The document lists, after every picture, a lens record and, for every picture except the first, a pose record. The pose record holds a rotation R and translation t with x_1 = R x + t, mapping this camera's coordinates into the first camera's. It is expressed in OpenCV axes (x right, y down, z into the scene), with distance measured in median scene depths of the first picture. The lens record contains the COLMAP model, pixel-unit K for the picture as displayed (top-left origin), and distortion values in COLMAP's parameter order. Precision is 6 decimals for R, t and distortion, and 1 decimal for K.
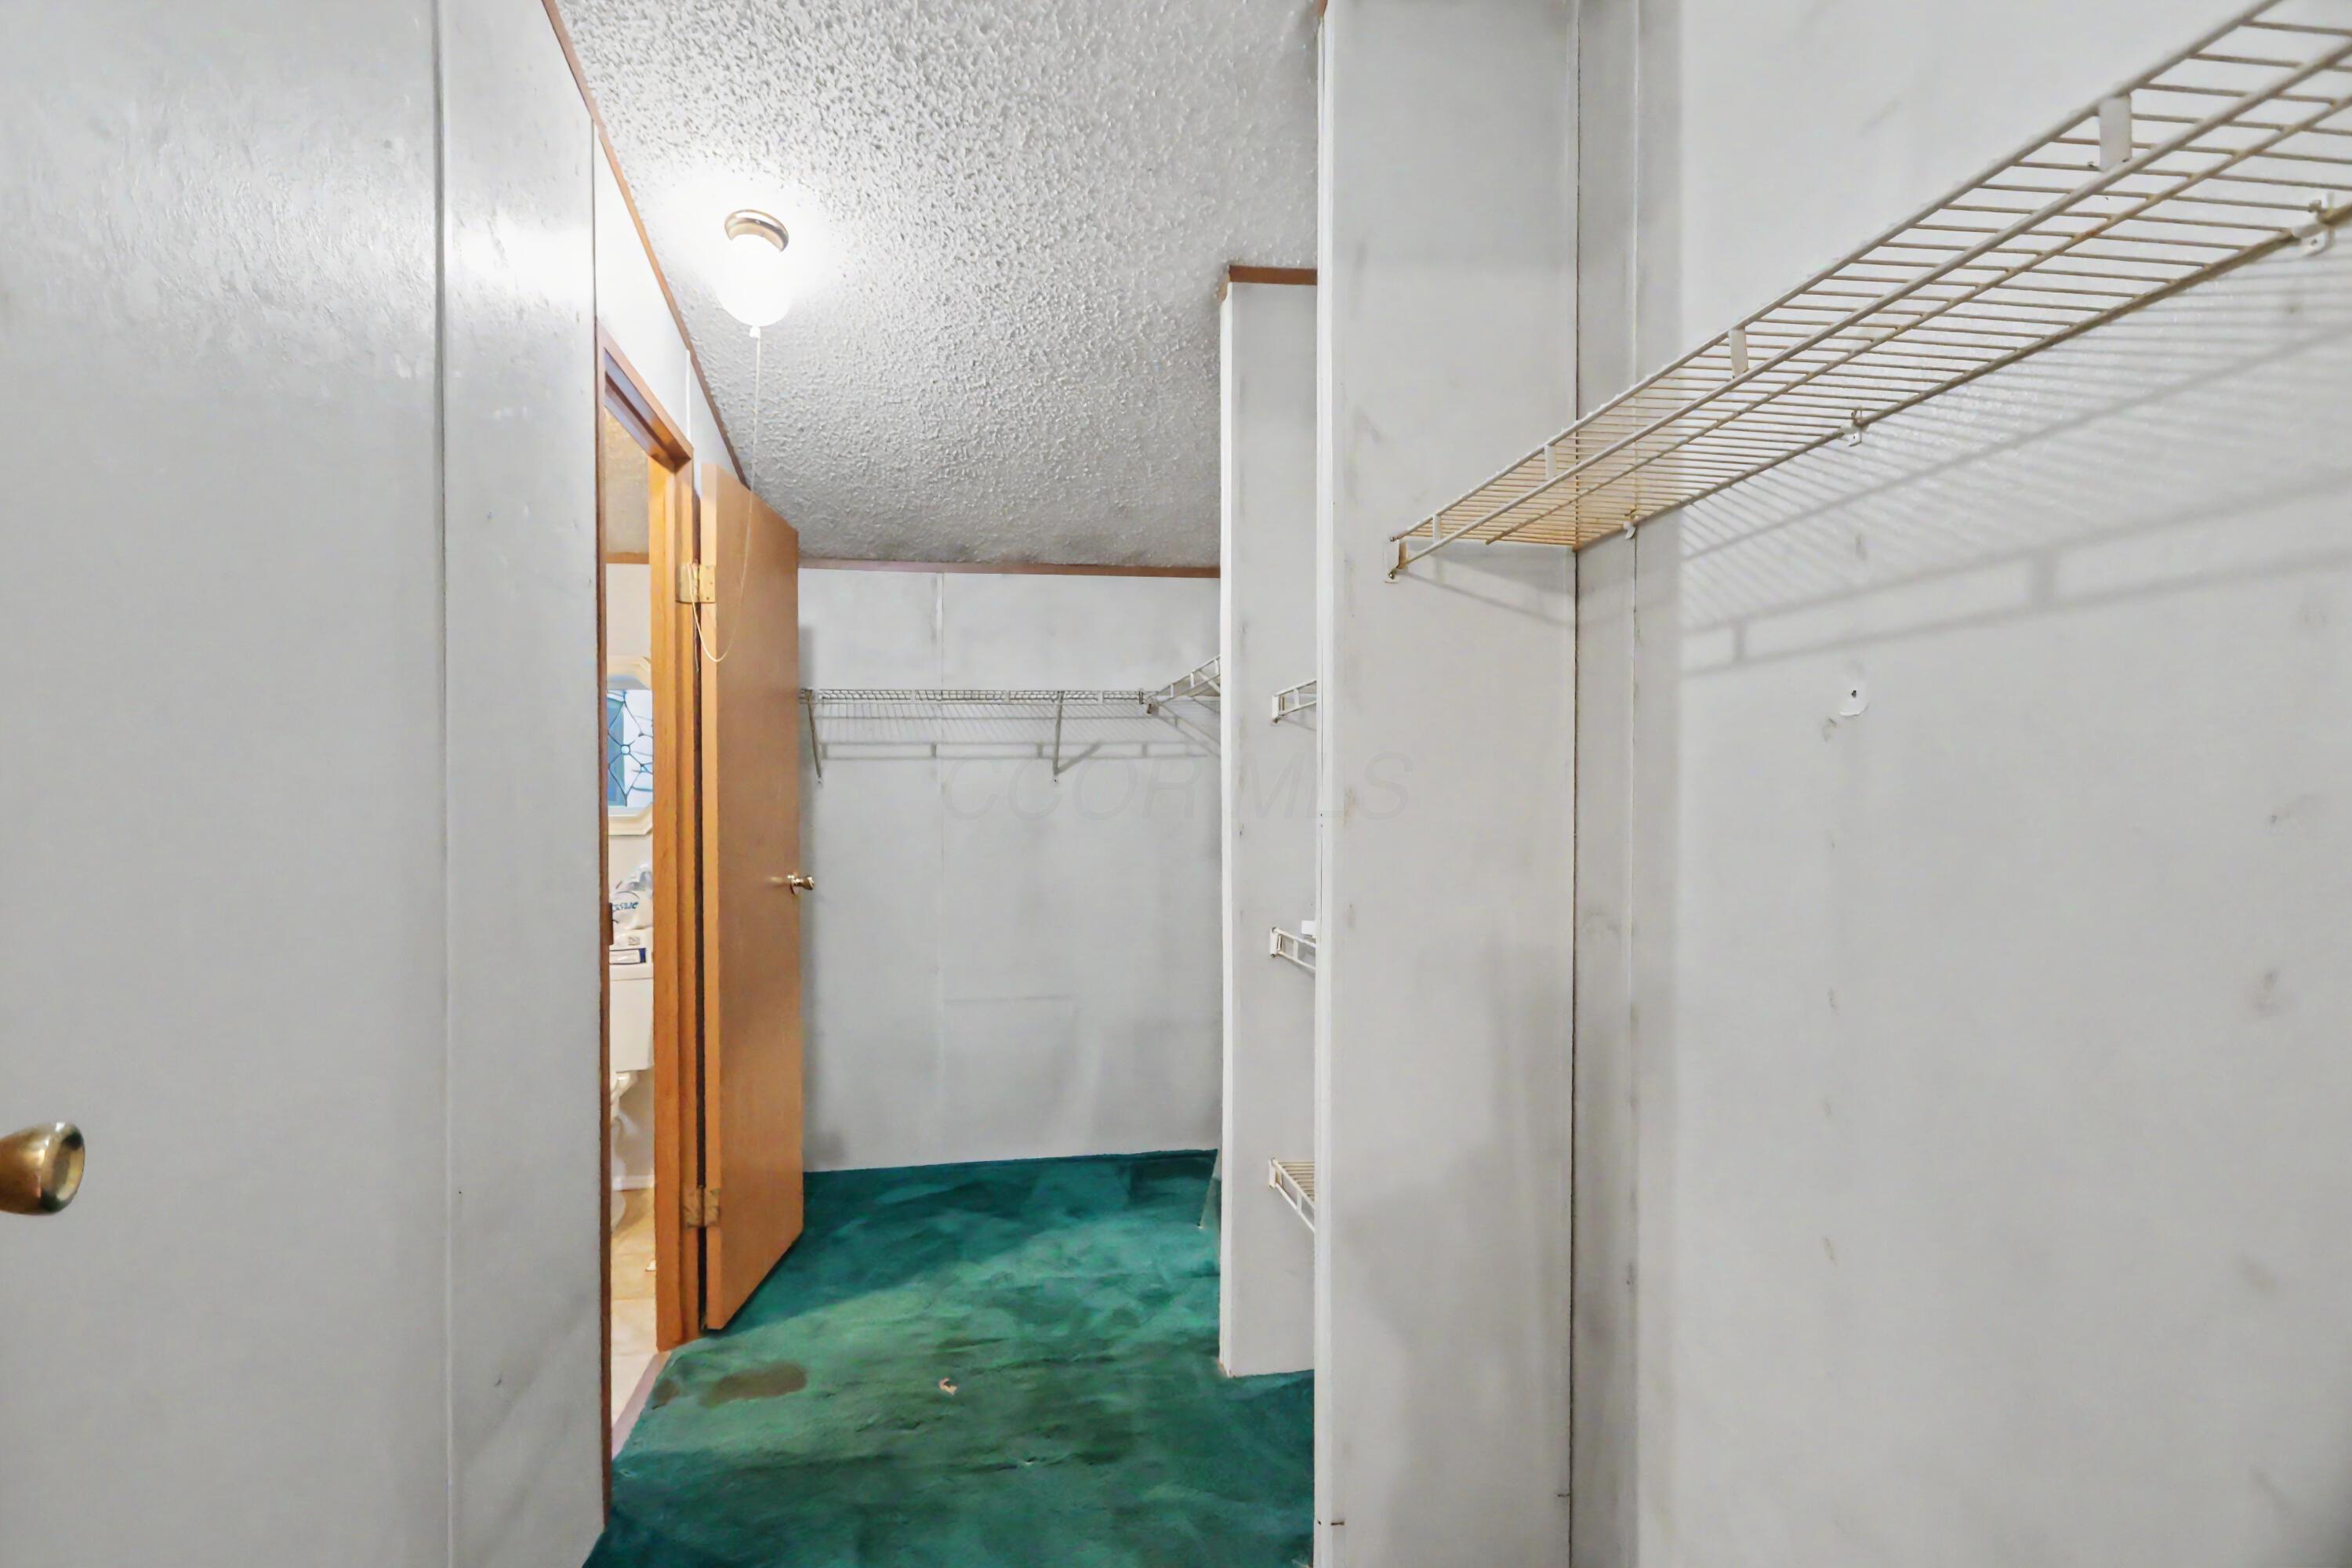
lens RADIAL K [[1102.1, 0, 1174.1], [0, 1102.1, 797.7], [0, 0, 1]] dist [0.012100, -0.000157]
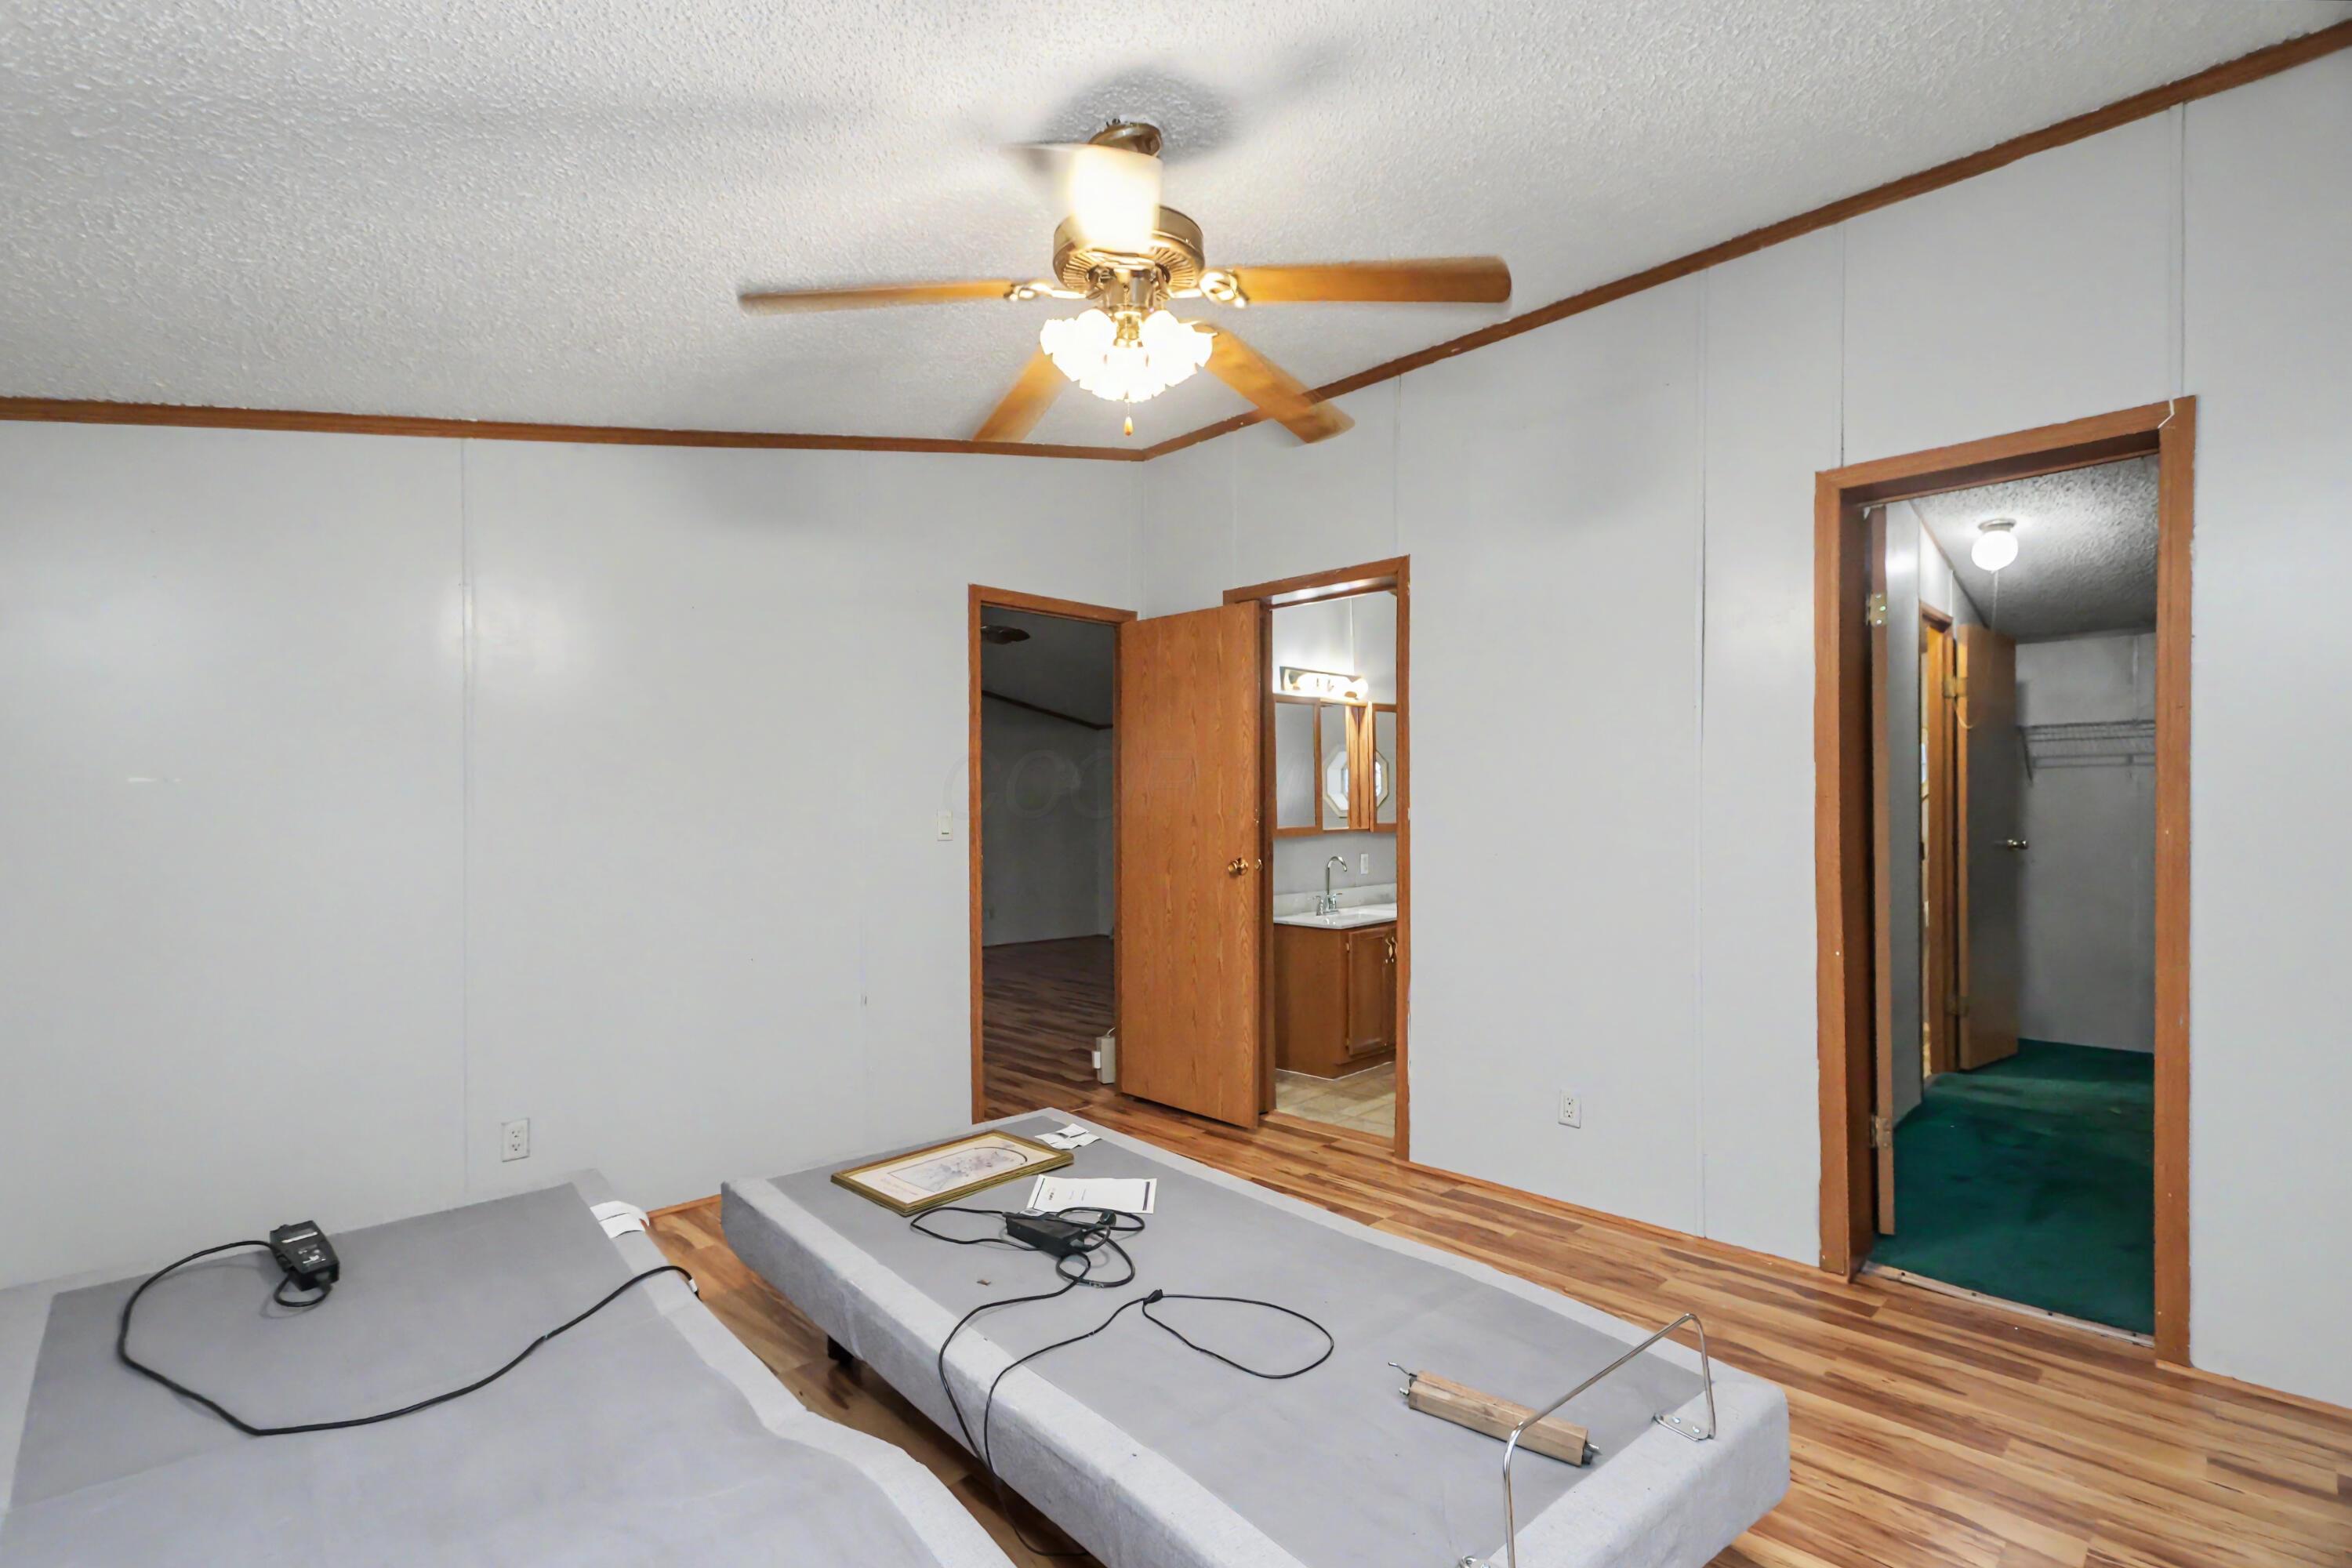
lens RADIAL K [[1102.1, 0, 1176.8], [0, 1102.1, 795.1], [0, 0, 1]] dist [0.012100, -0.000157]
pose [[0.562038, -0.000007, -0.827112, 0.377441], [0.002749, 0.999994, 0.001860, -0.004248], [0.827107, -0.003319, 0.562035, -1.118331]]
